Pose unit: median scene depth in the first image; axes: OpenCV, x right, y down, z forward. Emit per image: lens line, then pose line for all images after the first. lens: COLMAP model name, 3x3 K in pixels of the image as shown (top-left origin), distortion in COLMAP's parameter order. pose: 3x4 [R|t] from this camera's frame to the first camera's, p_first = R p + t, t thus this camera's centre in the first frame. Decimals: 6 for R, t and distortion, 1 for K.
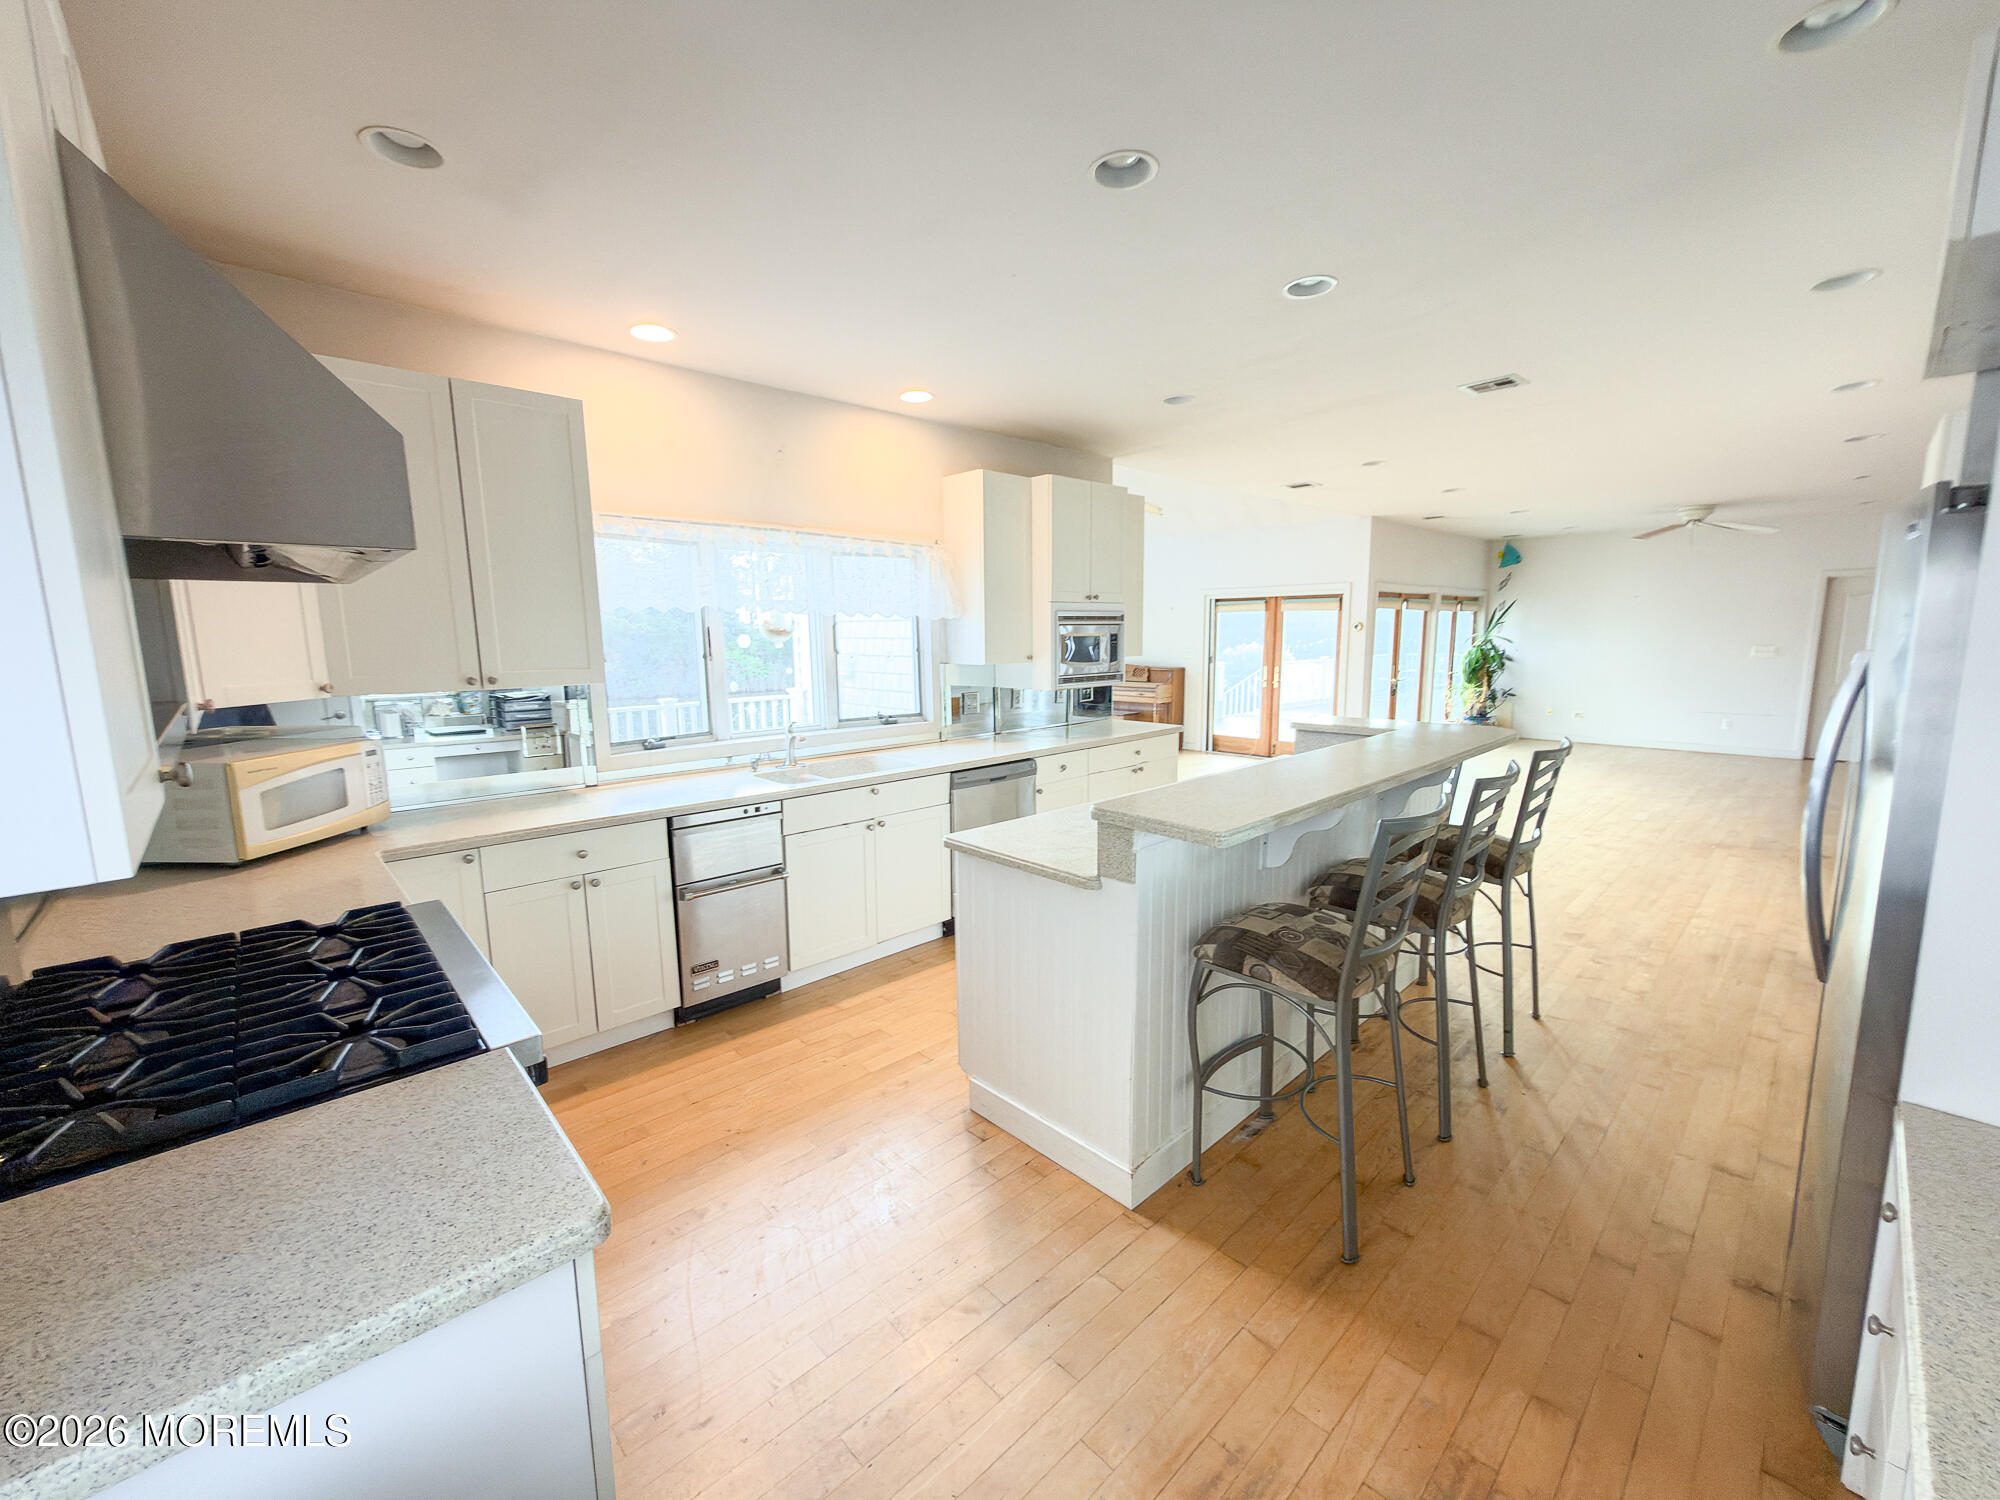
lens RADIAL K [[803.1, 0, 1000.0], [0, 803.1, 750.0], [0, 0, 1]] dist [-0.001080, 0.000155]
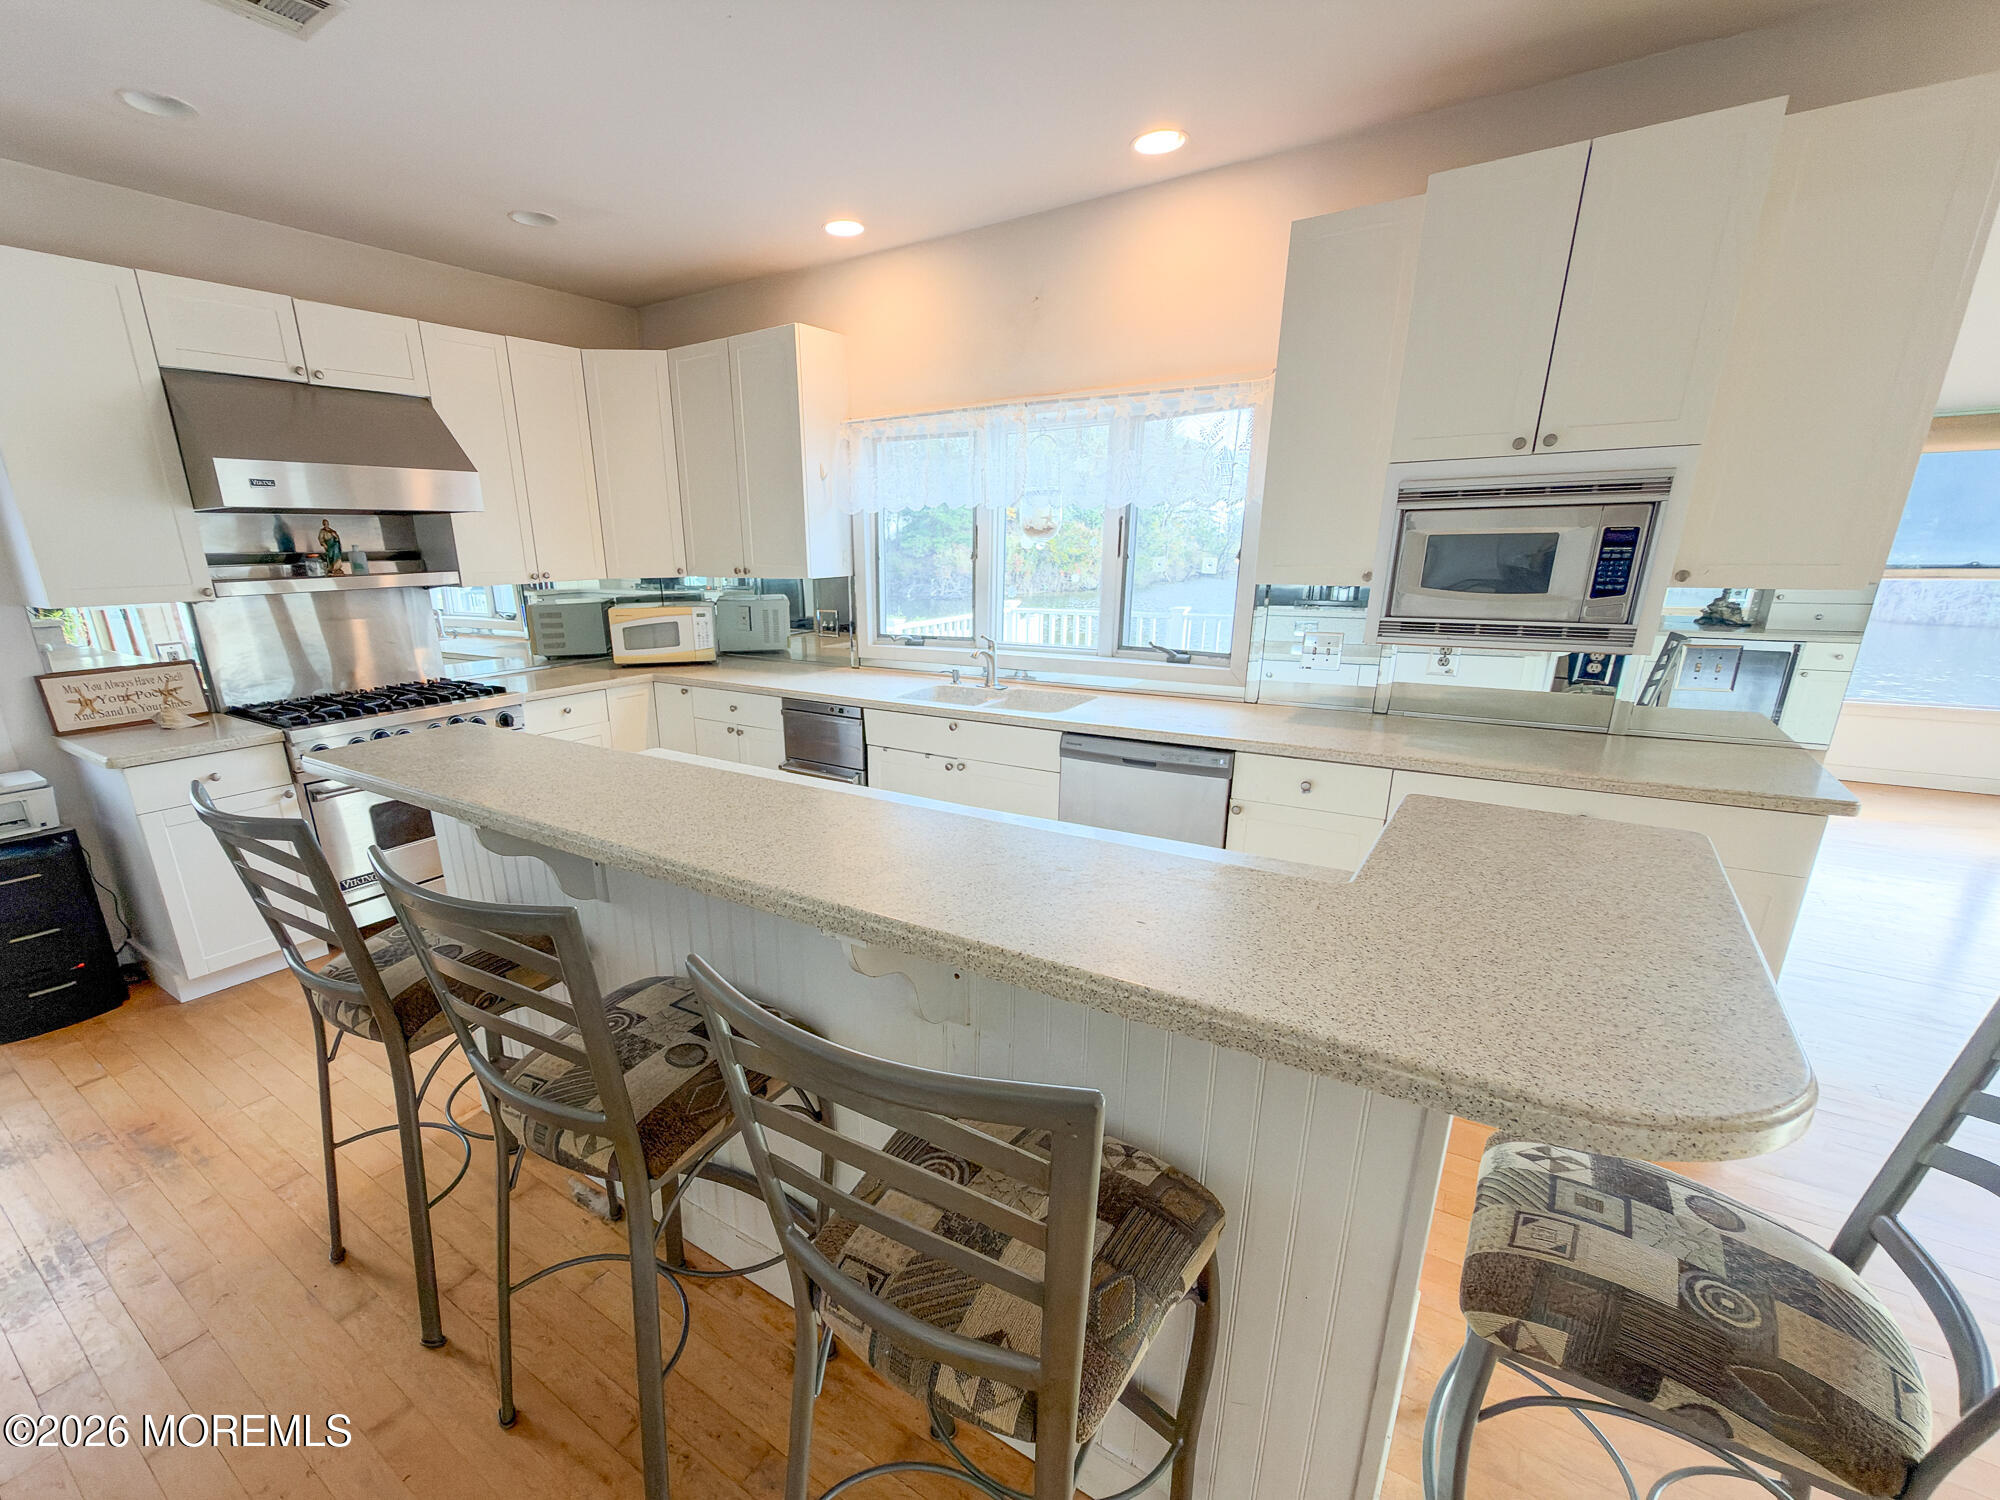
lens RADIAL K [[876.4, 0, 902.6], [0, 876.4, 820.5], [0, 0, 1]] dist [-0.000279, -0.000901]
pose [[0.193800, 0.307156, -0.931717, 0.550139], [-0.129767, 0.949404, 0.285995, -0.084725], [0.972421, 0.065480, 0.223854, 0.563861]]
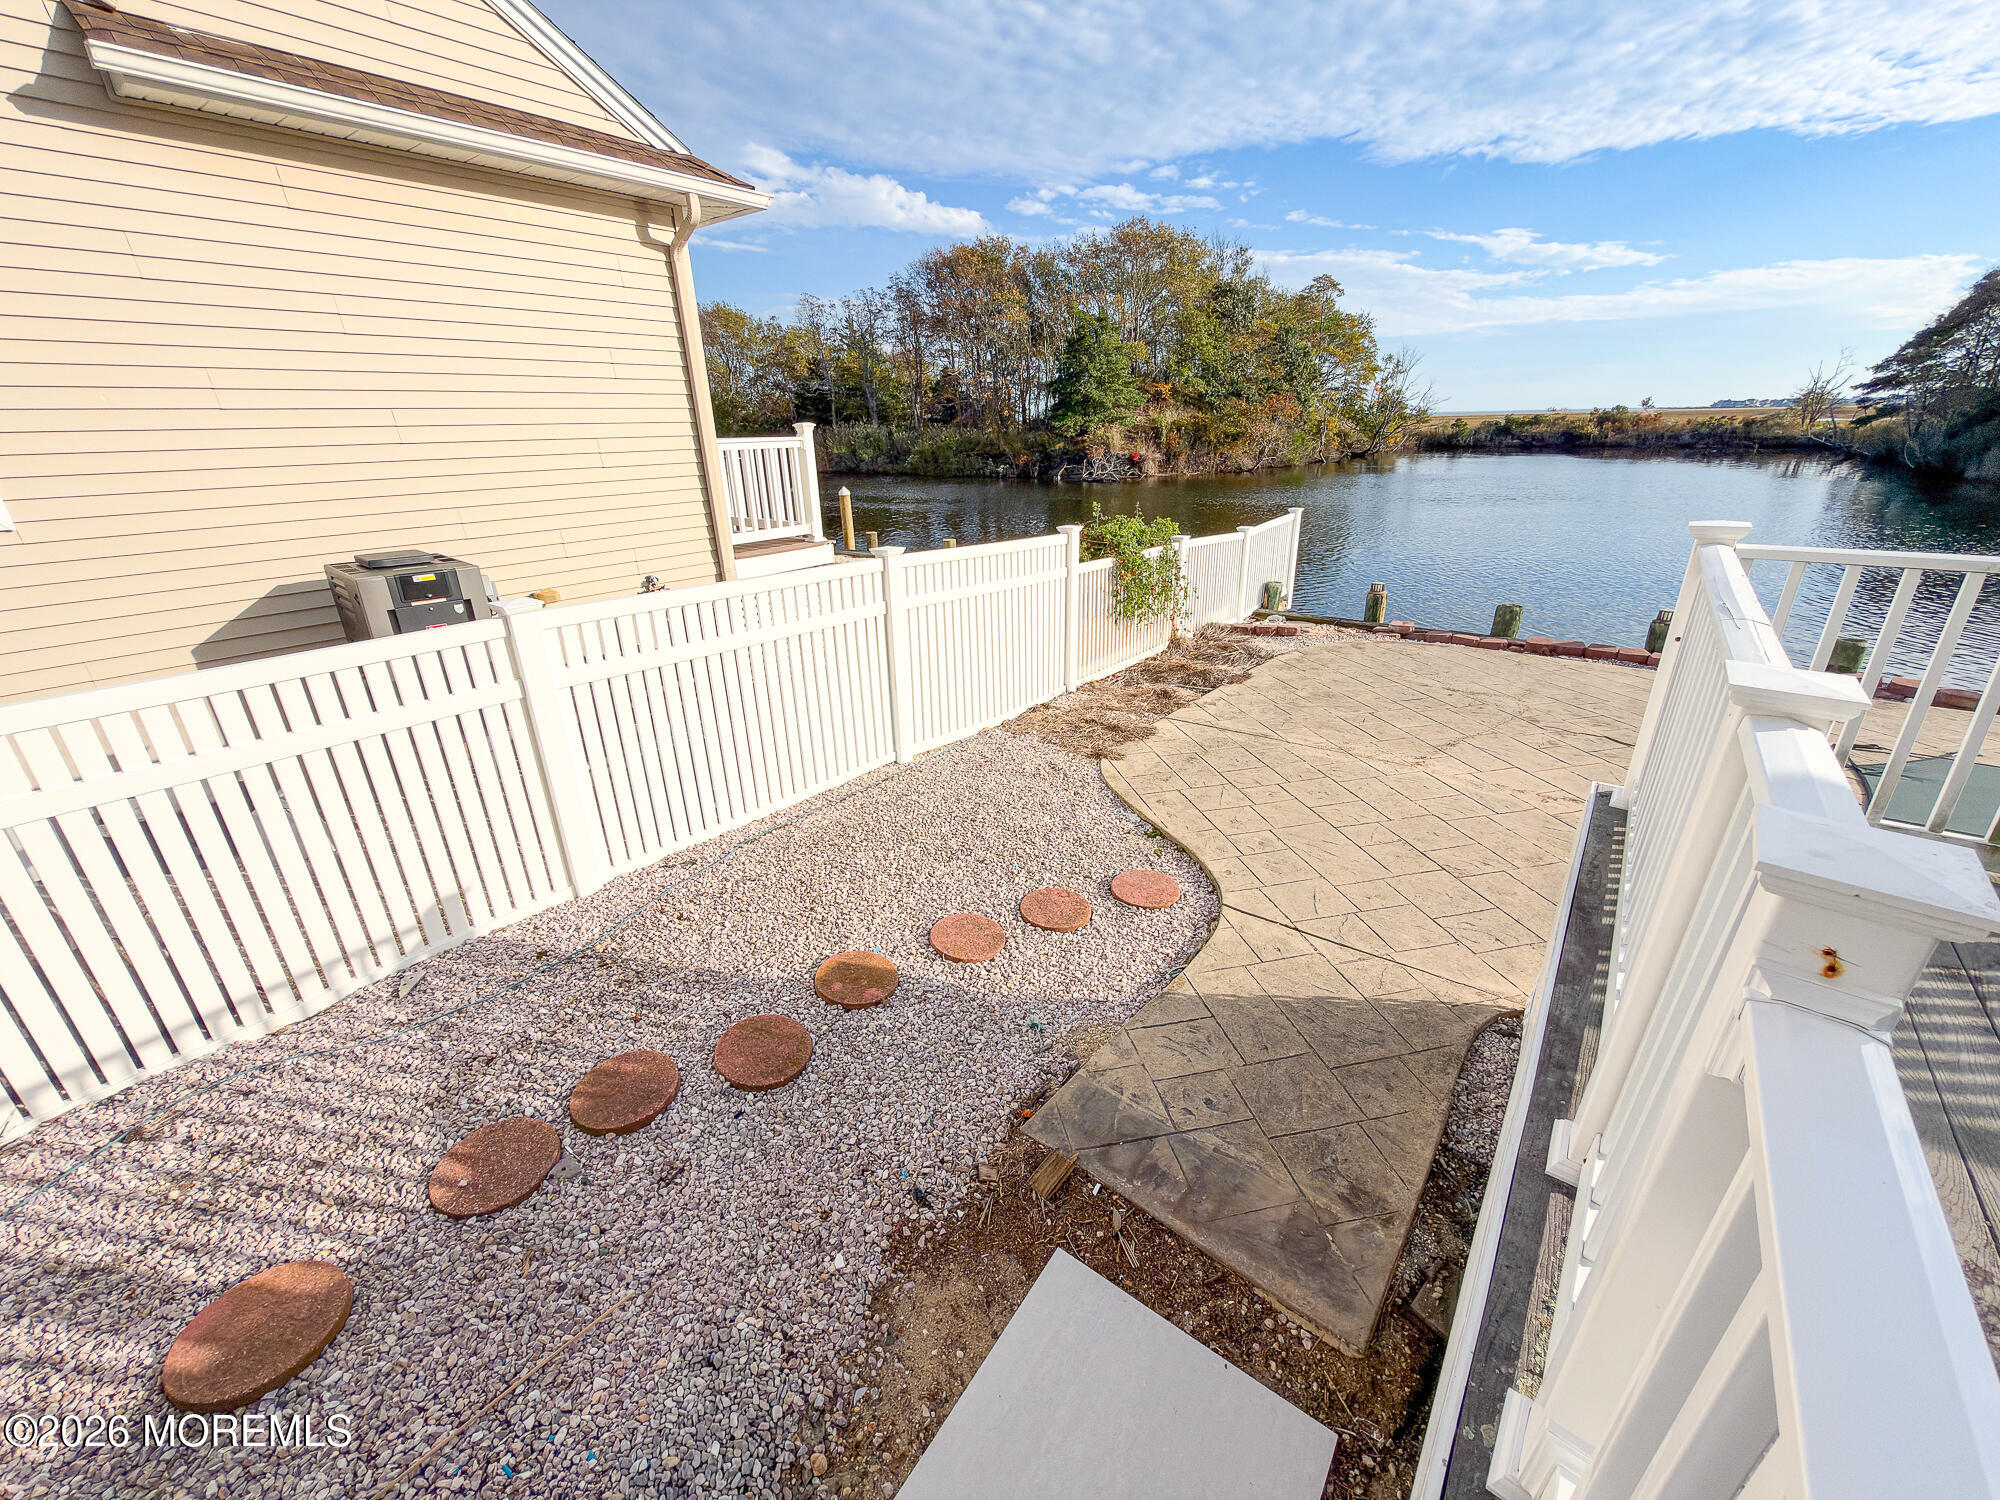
lens RADIAL K [[795.7, 0, 1000.0], [0, 795.7, 750.0], [0, 0, 1]] dist [-0.000153, 0.000138]
pose [[0.152424, 0.383258, -0.910978, -0.684714], [-0.126393, 0.921738, 0.366637, -0.023893], [0.980200, 0.059257, 0.188936, 0.573246]]
